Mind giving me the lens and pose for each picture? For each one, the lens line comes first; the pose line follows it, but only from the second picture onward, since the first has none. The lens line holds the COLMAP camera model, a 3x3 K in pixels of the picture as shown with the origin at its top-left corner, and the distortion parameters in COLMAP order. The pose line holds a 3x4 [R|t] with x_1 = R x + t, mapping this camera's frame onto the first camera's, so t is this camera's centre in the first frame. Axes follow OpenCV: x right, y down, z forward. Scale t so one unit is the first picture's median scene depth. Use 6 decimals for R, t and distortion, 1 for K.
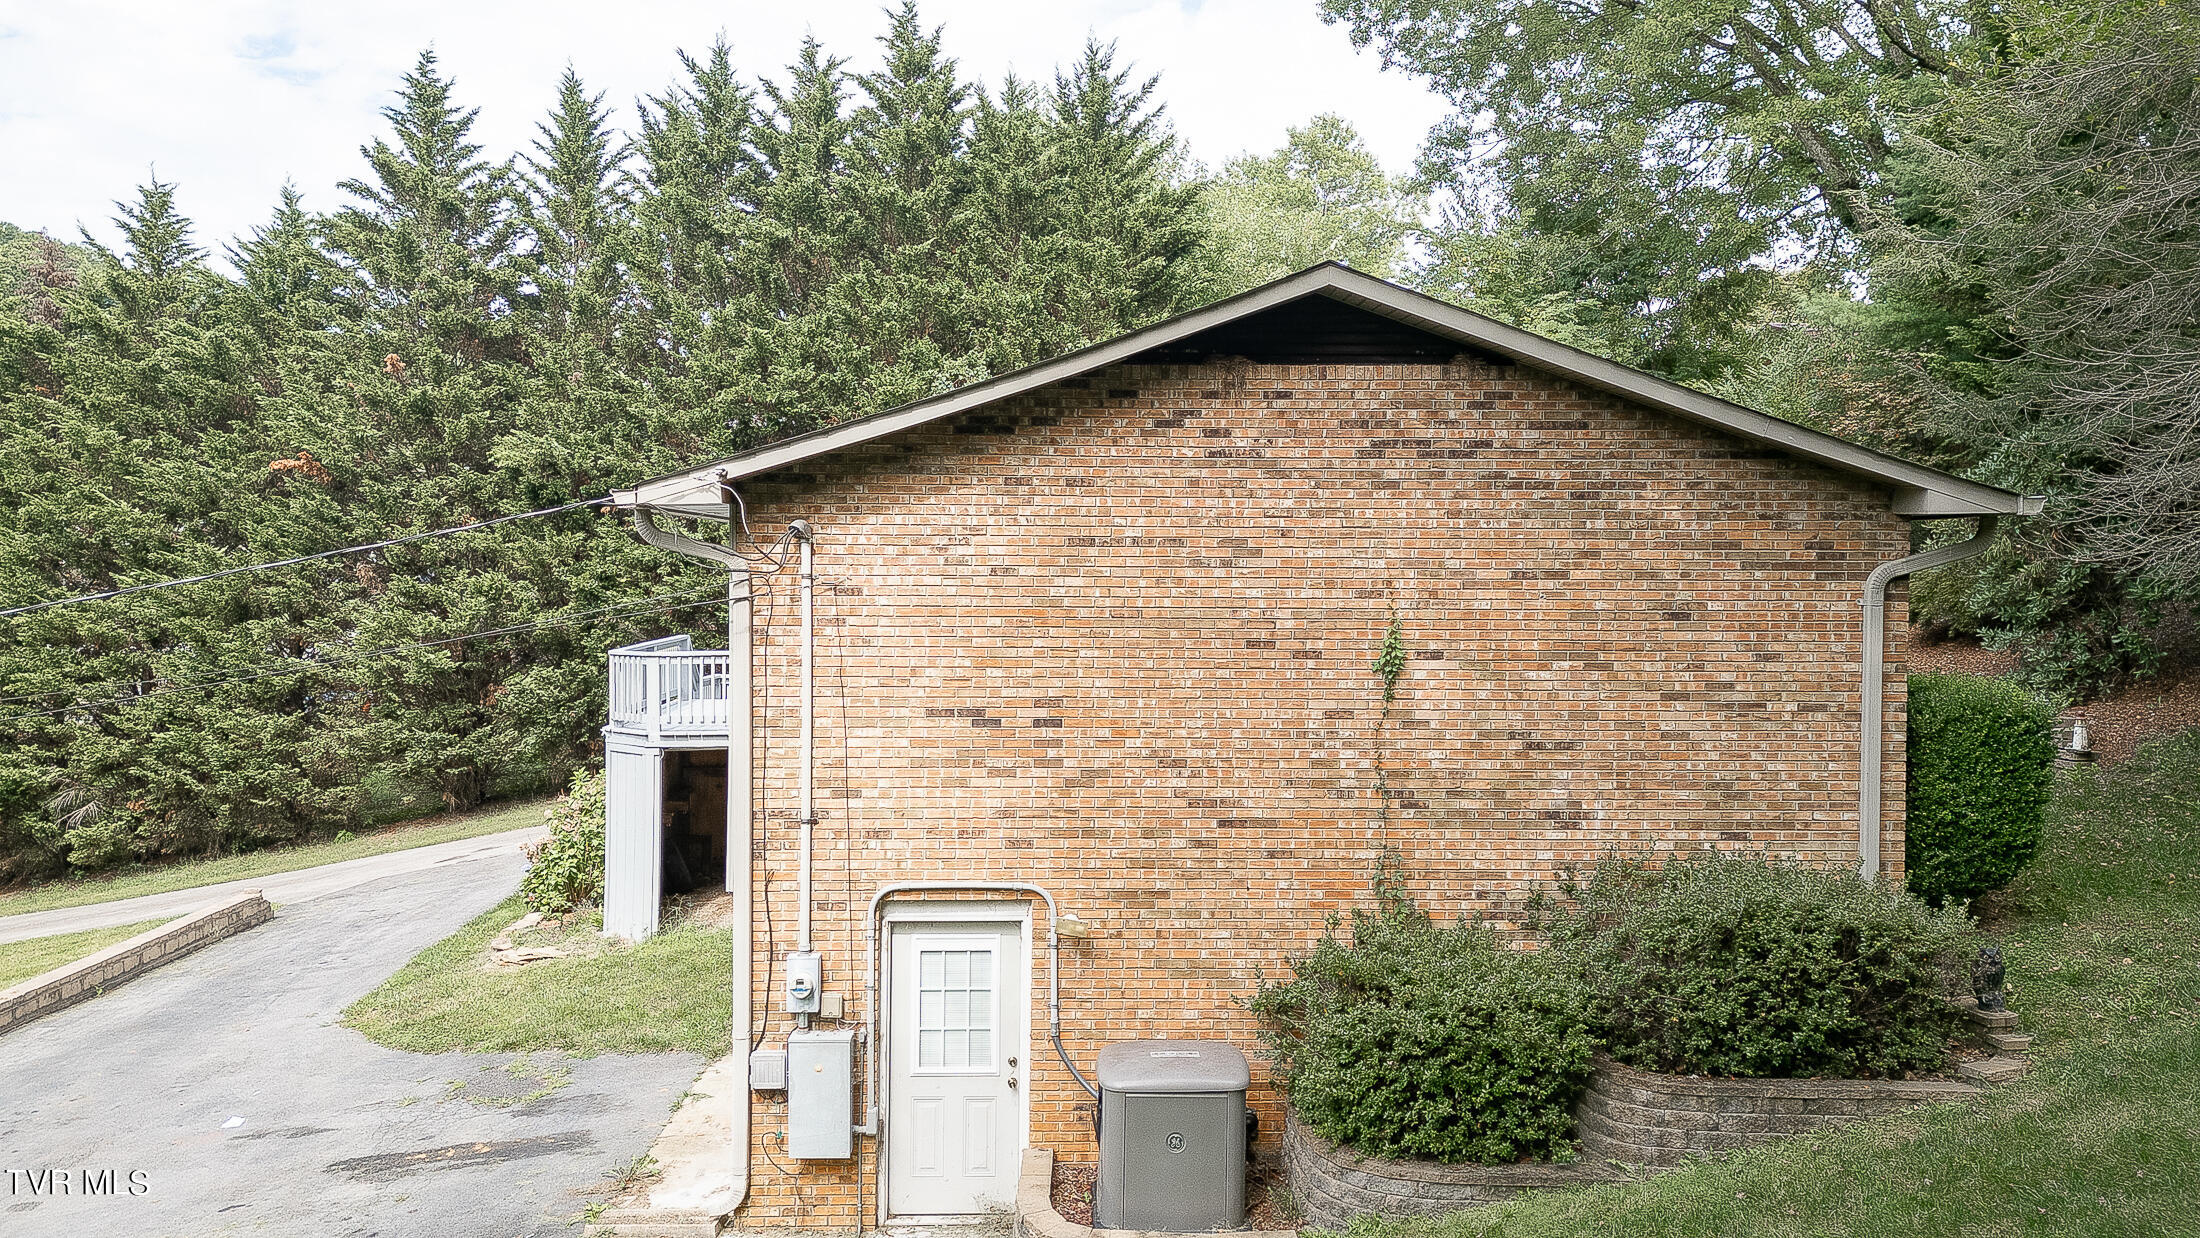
lens RADIAL K [[1552.3, 0, 1072.5], [0, 1552.3, 598.3], [0, 0, 1]] dist [0.088729, -0.059900]
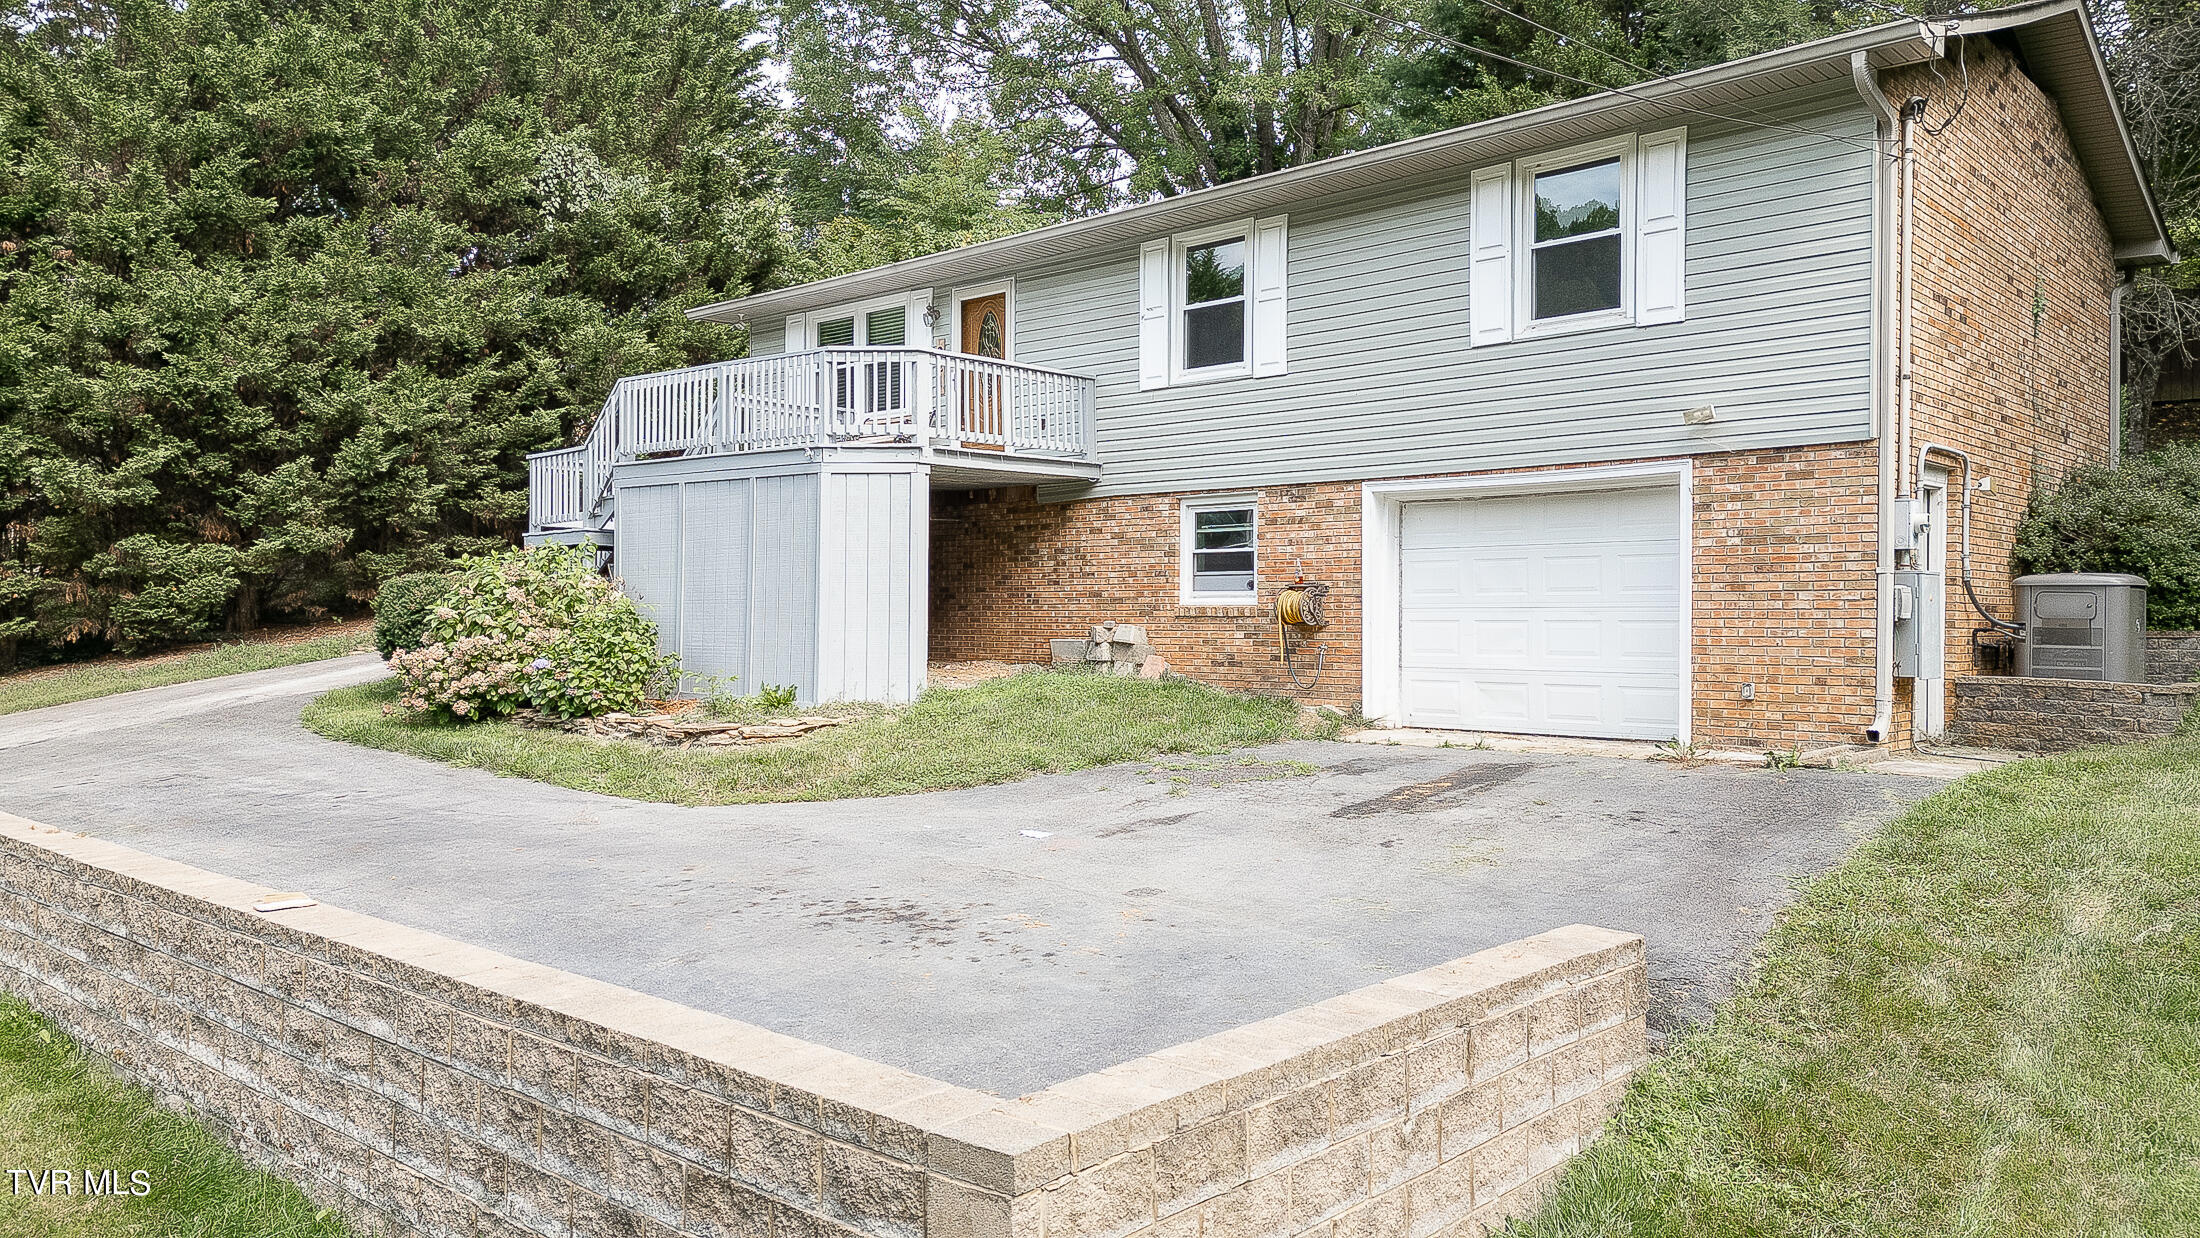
lens RADIAL K [[1552.3, 0, 1090.1], [0, 1552.3, 609.9], [0, 0, 1]] dist [0.088729, -0.059900]
pose [[0.695478, 0.002280, 0.718544, -1.344102], [0.009407, 0.999880, -0.012278, 0.309022], [-0.718486, 0.015299, 0.695373, 0.635916]]
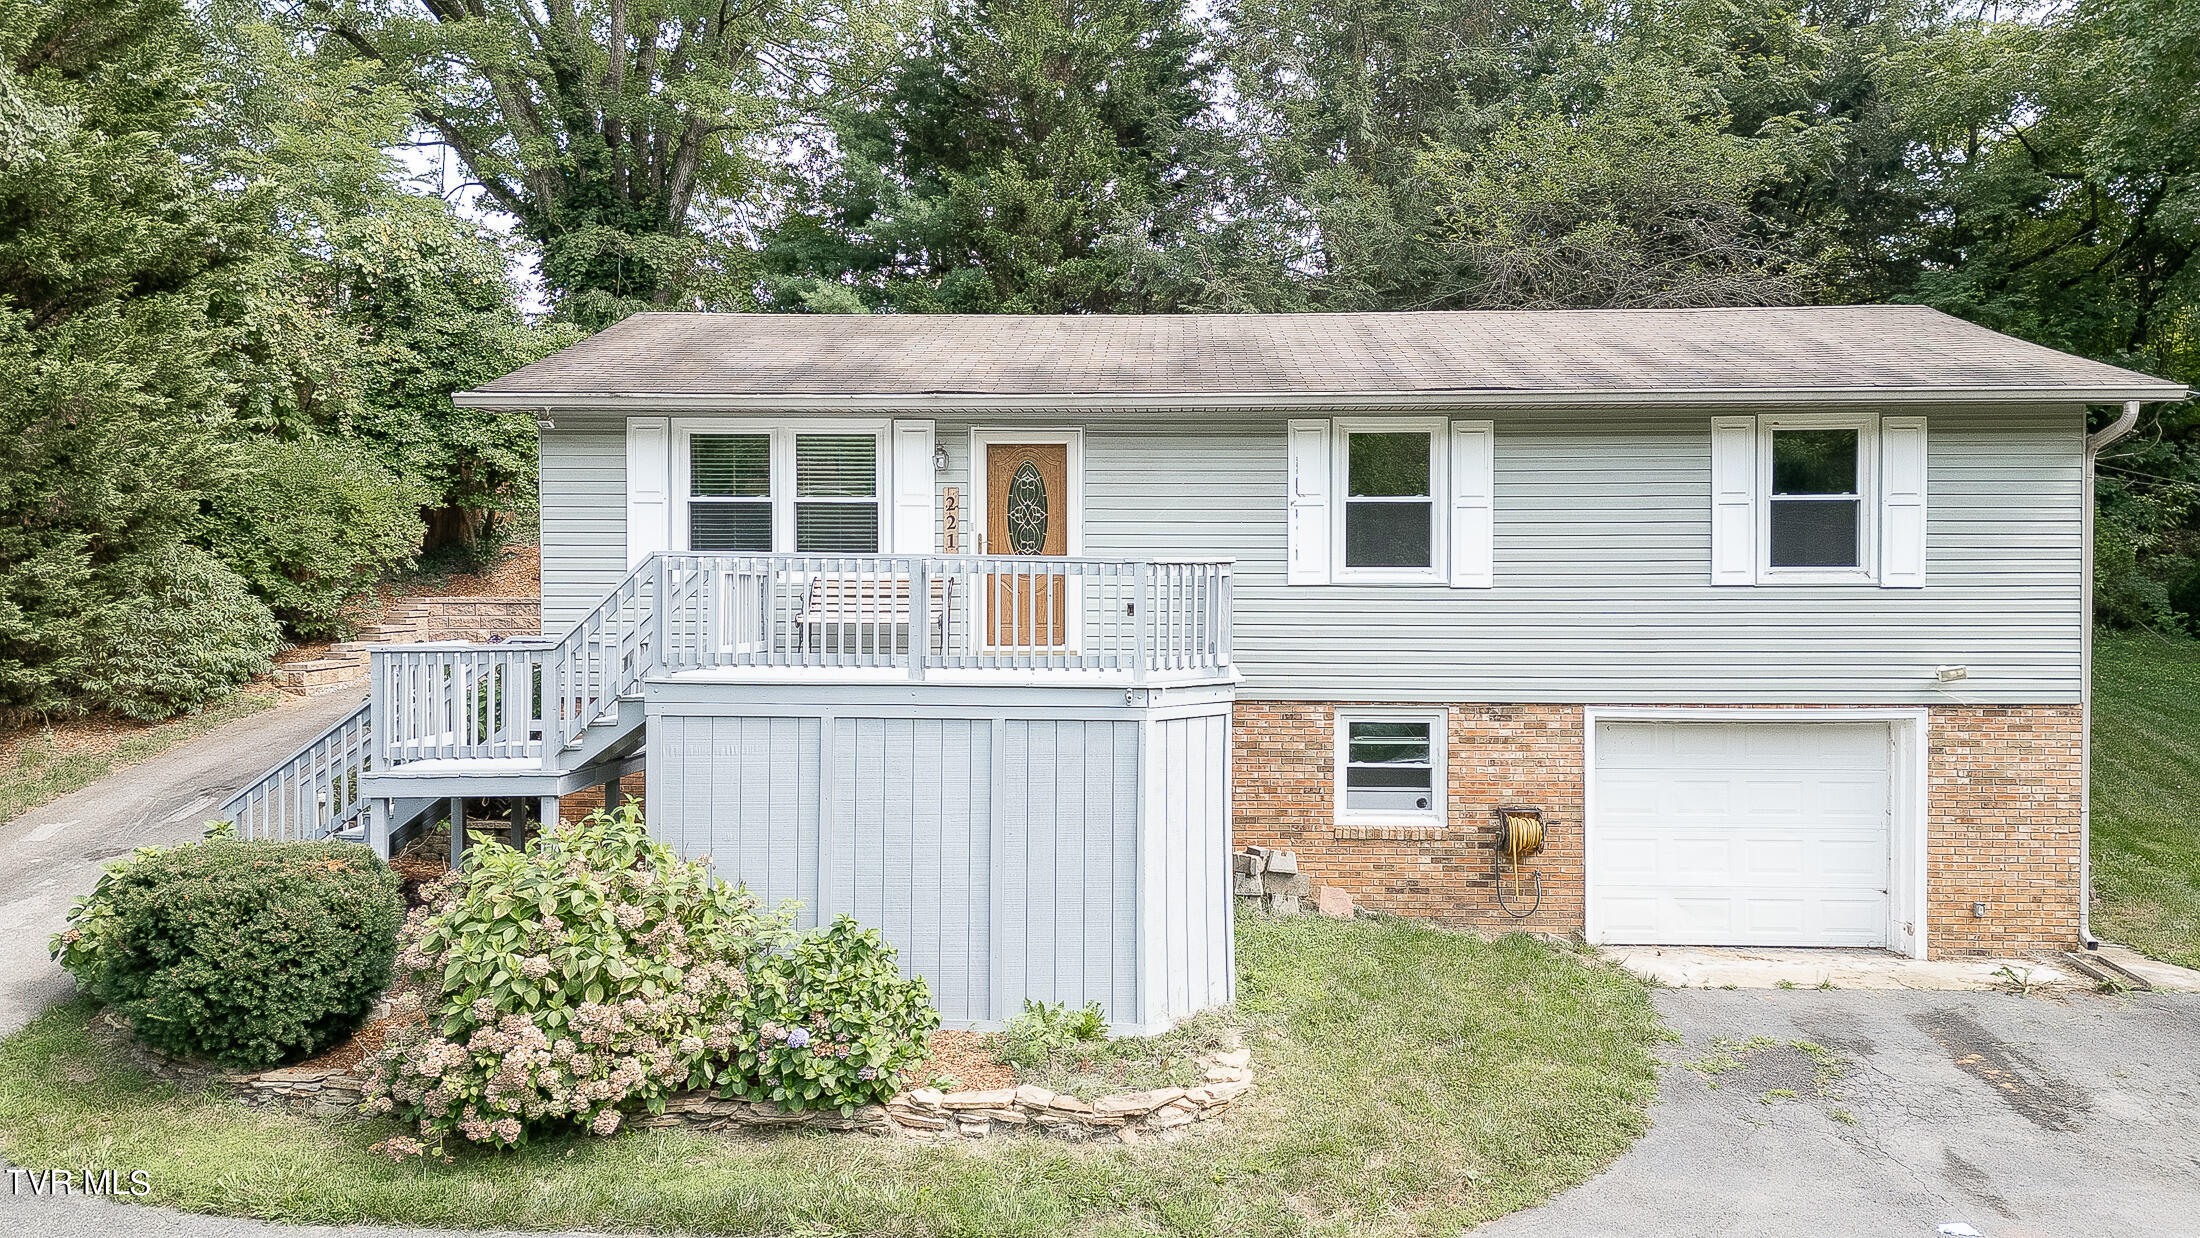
lens RADIAL K [[1552.3, 0, 1110.2], [0, 1552.3, 623.0], [0, 0, 1]] dist [0.088729, -0.059900]
pose [[0.054852, -0.024921, 0.998183, -1.570298], [0.013941, 0.999610, 0.024191, 0.077243], [-0.998397, 0.012589, 0.055178, 1.721050]]
